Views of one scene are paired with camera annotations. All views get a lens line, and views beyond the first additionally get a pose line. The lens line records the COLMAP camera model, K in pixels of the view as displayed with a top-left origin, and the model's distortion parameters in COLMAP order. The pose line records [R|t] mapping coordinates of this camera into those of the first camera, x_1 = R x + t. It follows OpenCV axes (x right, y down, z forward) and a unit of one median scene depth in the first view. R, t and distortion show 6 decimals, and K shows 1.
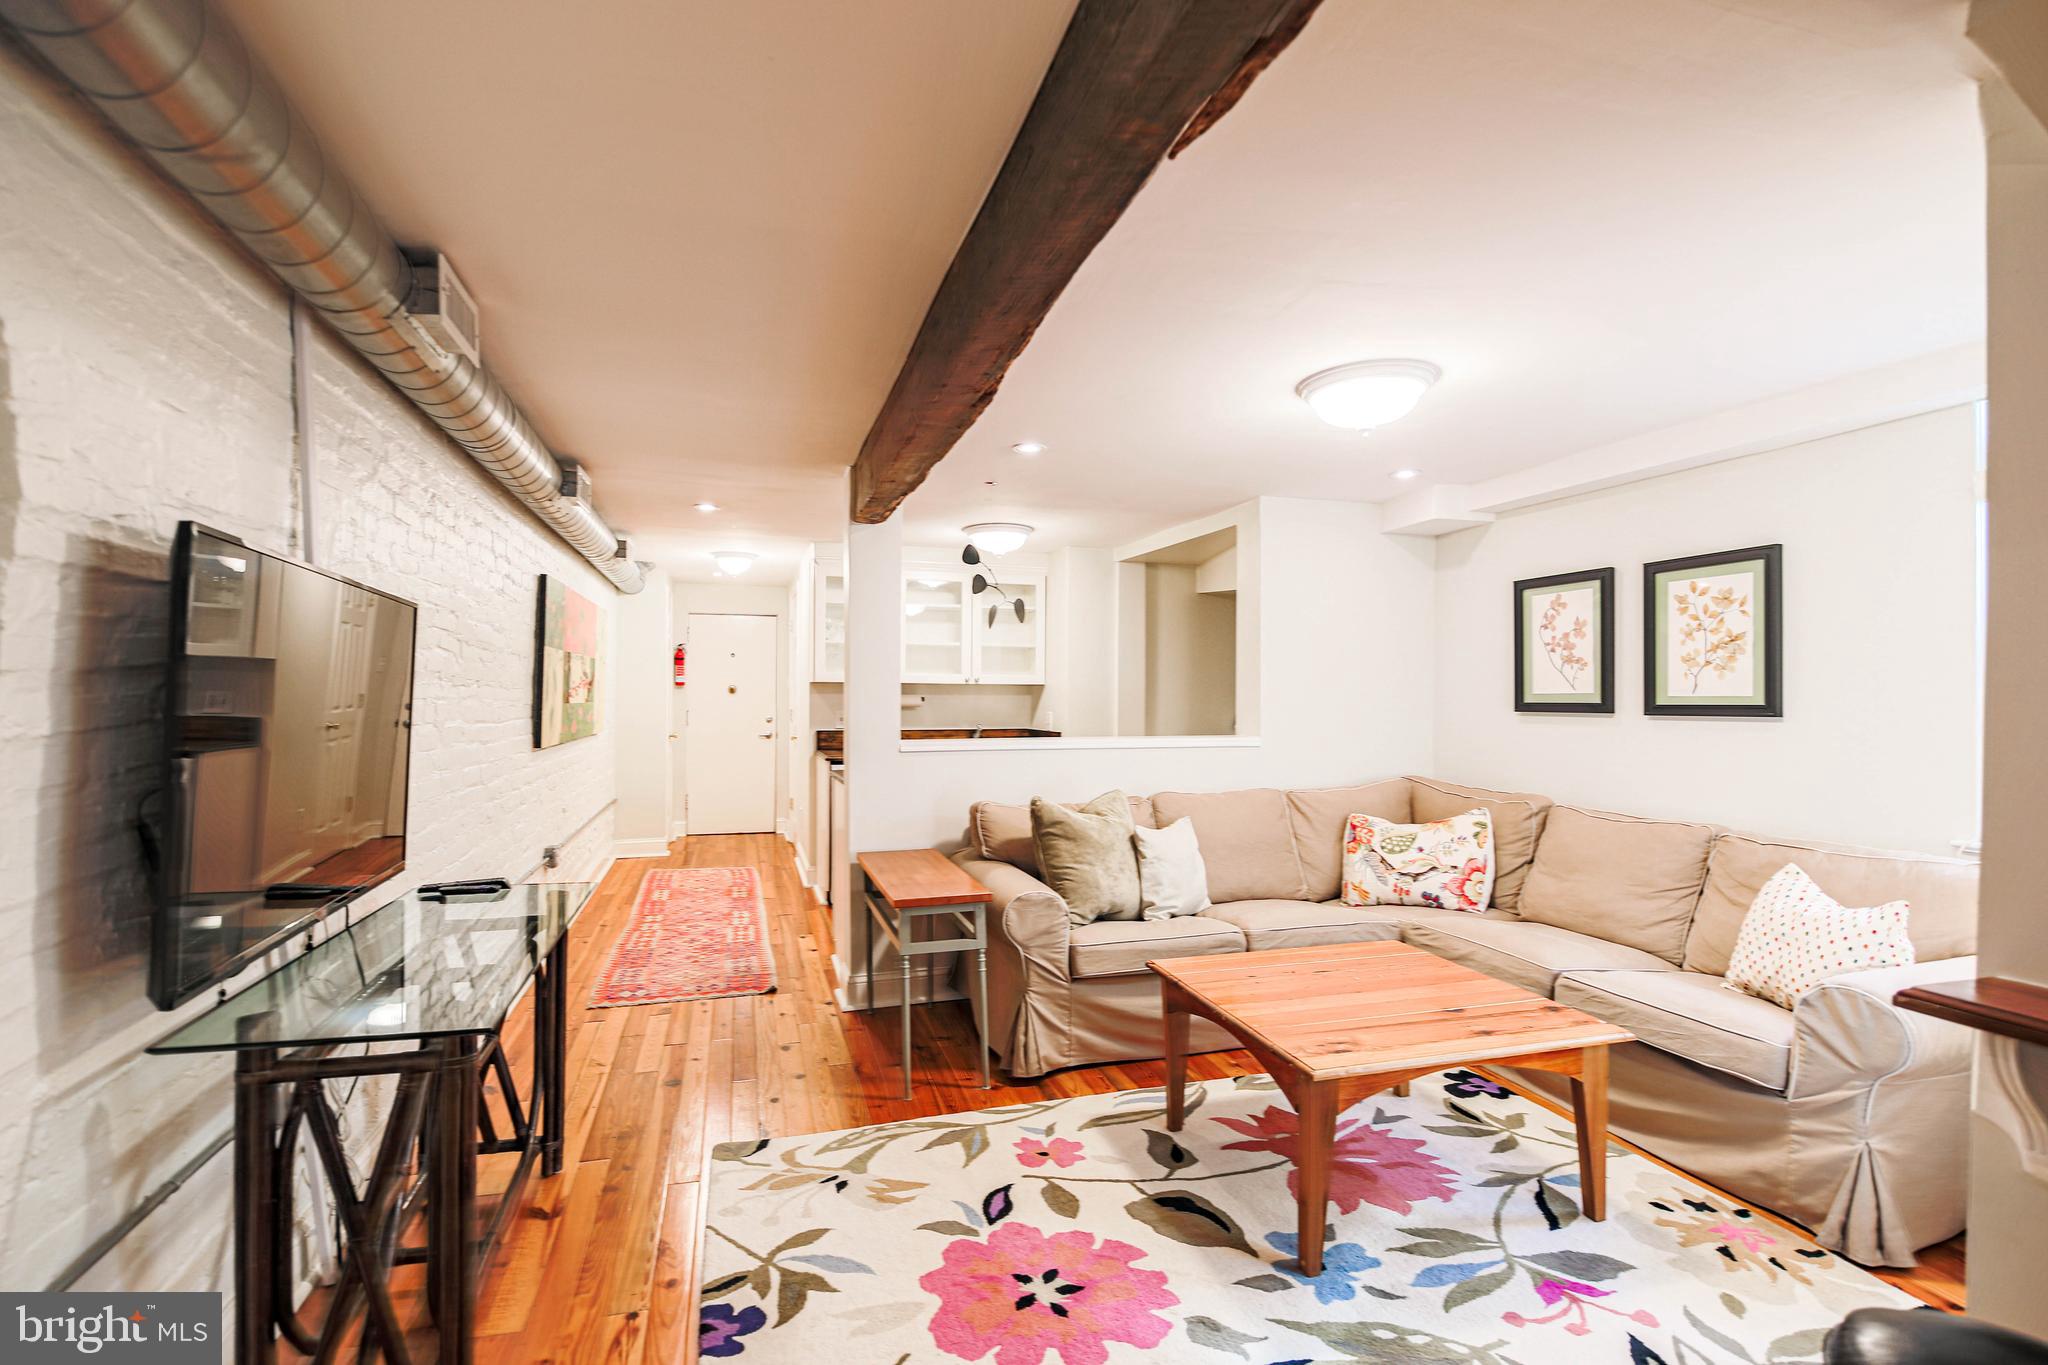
lens RADIAL K [[937.4, 0, 1001.0], [0, 937.4, 697.7], [0, 0, 1]] dist [0.009829, -0.013224]
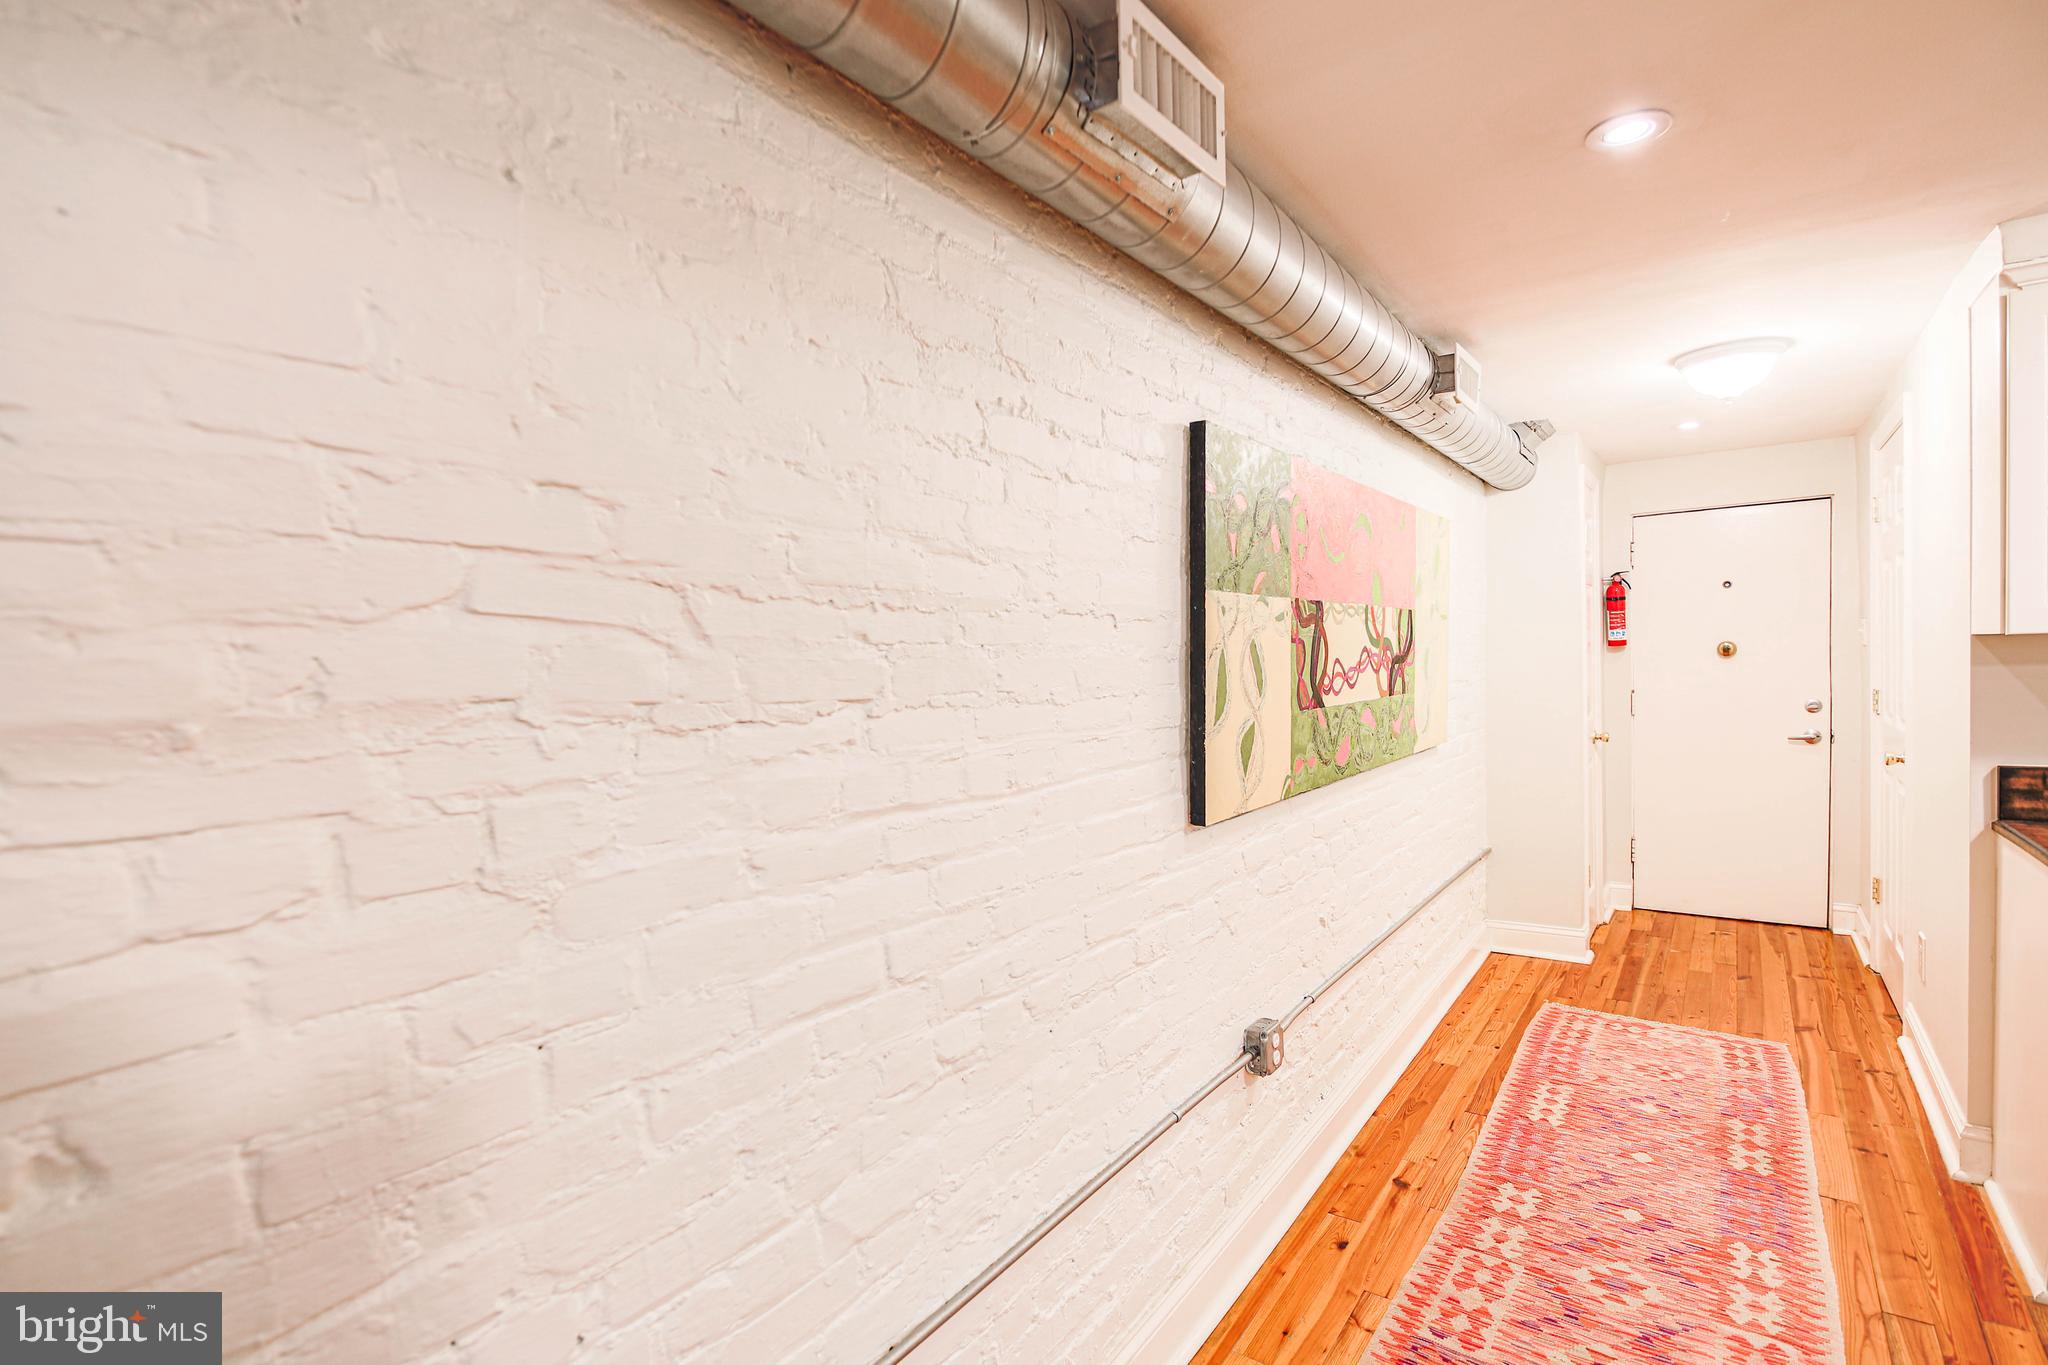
lens RADIAL K [[977.6, 0, 1002.0], [0, 977.6, 699.7], [0, 0, 1]] dist [0.001697, -0.009105]
pose [[0.607291, 0.005795, -0.794459, -0.233469], [0.032268, 0.998968, 0.031953, -0.027573], [0.793824, -0.045040, 0.606477, 0.816198]]
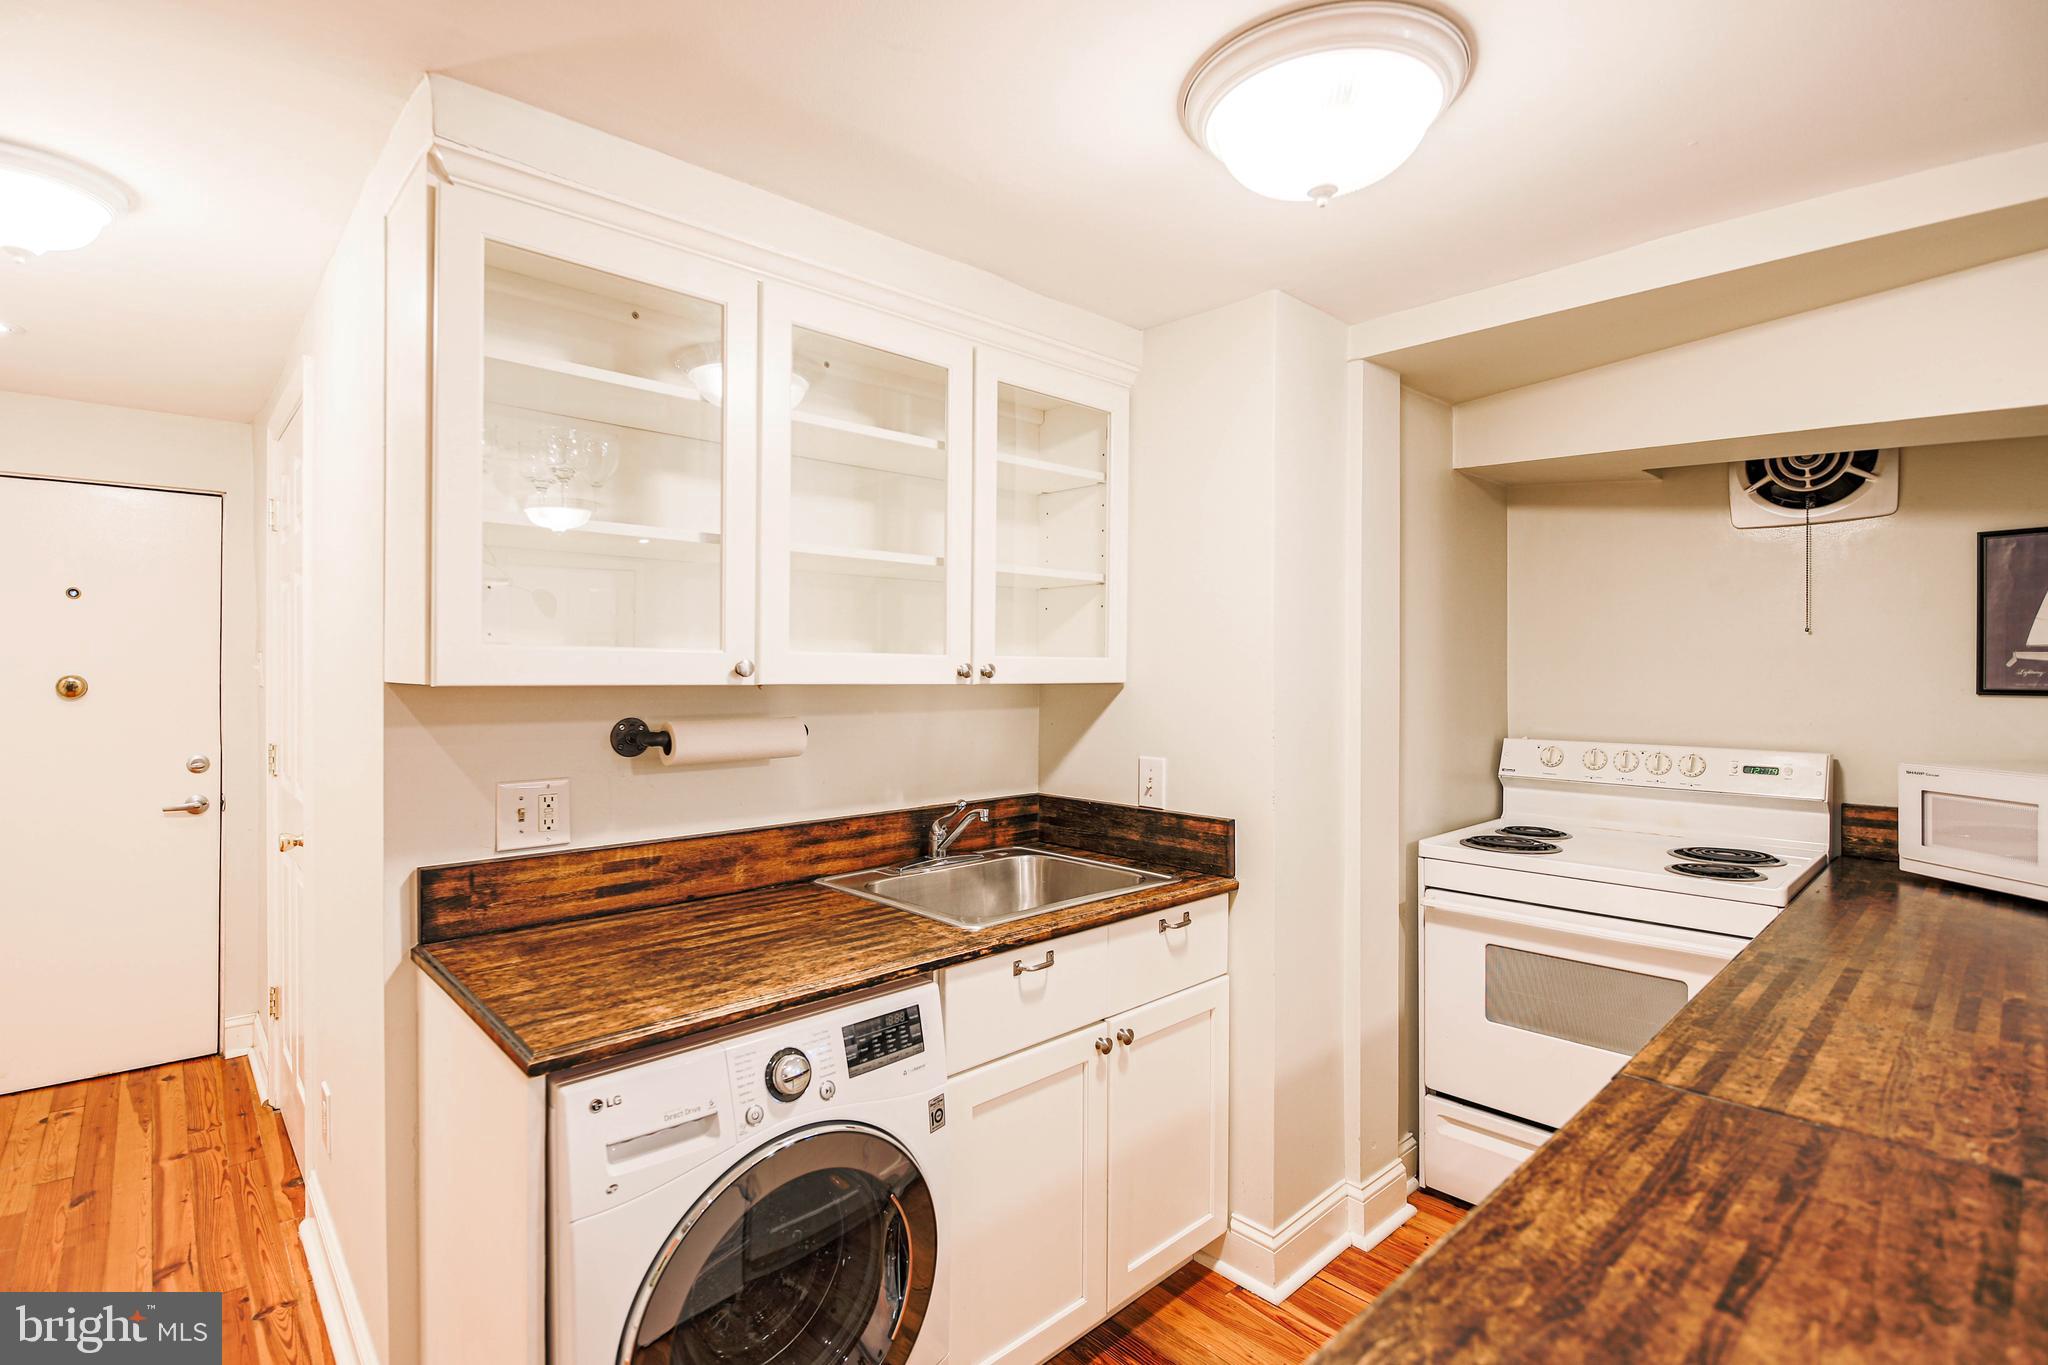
lens RADIAL K [[966.4, 0, 1019.8], [0, 966.4, 673.3], [0, 0, 1]] dist [0.008064, -0.011105]
pose [[0.897730, -0.003518, 0.440532, -0.291082], [0.003201, 0.999994, 0.001463, -0.033467], [-0.440534, 0.000097, 0.897736, 1.209337]]
